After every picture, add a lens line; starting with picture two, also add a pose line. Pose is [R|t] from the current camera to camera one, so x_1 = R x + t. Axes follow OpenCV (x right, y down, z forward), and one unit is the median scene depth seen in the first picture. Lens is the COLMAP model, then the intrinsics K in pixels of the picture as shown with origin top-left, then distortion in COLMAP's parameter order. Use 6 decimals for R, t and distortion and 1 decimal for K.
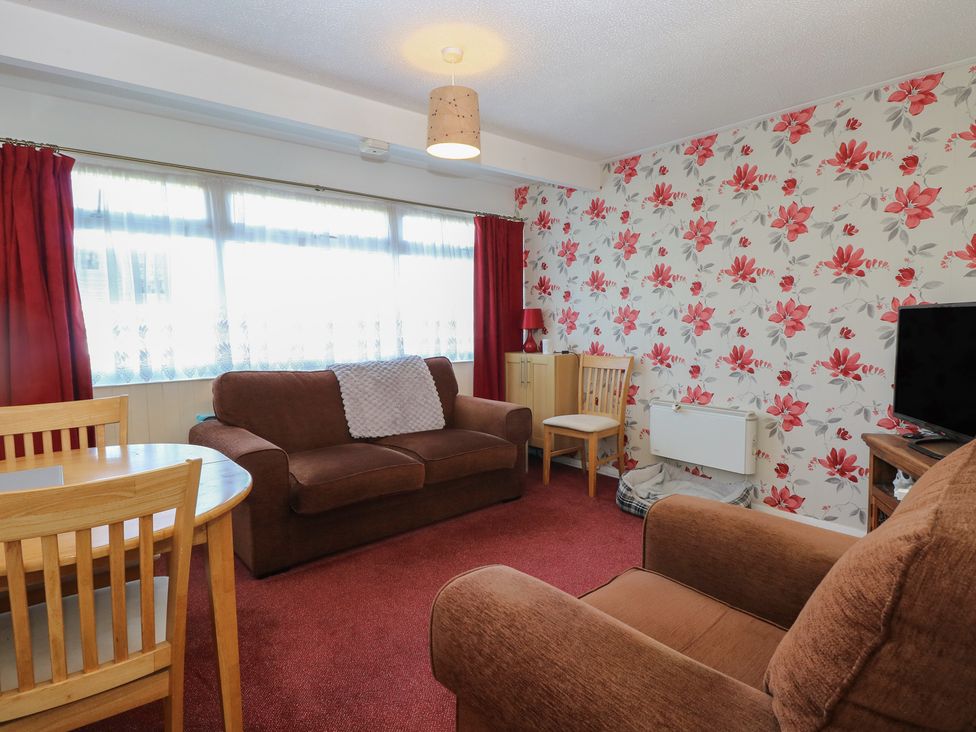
lens RADIAL K [[548.2, 0, 488.0], [0, 548.2, 366.0], [0, 0, 1]] dist [-0.002426, -0.000856]
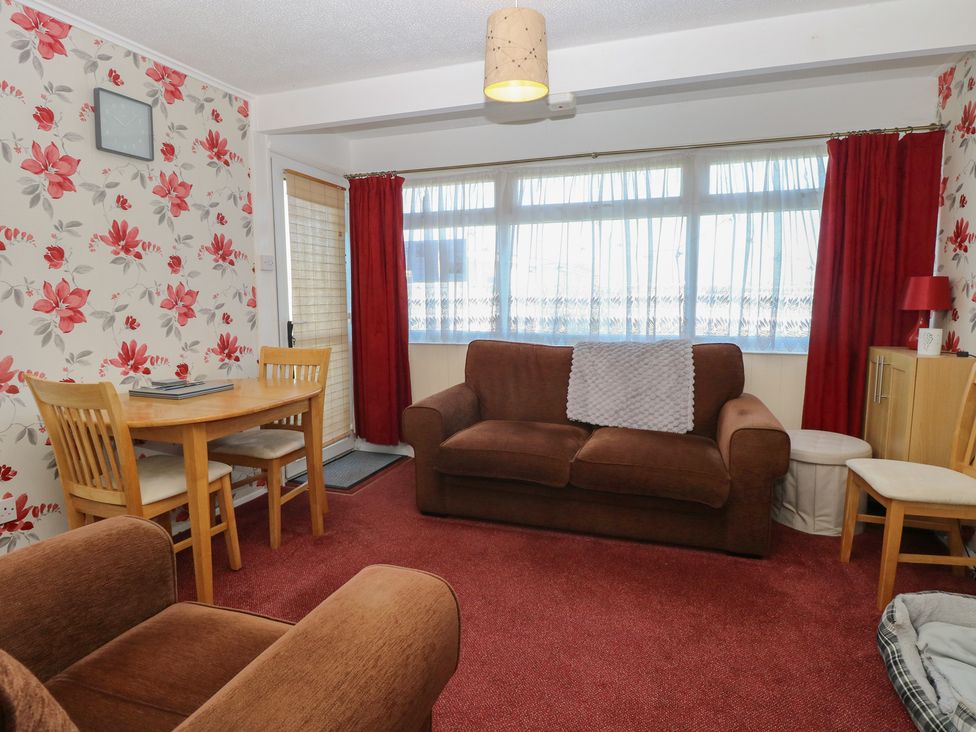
lens RADIAL K [[558.6, 0, 488.9], [0, 558.6, 355.5], [0, 0, 1]] dist [0.000643, -0.000236]
pose [[0.502119, 0.100881, -0.858895, 0.493348], [-0.072445, 0.994589, 0.074467, -0.040209], [0.861759, 0.024831, 0.506710, 0.378099]]
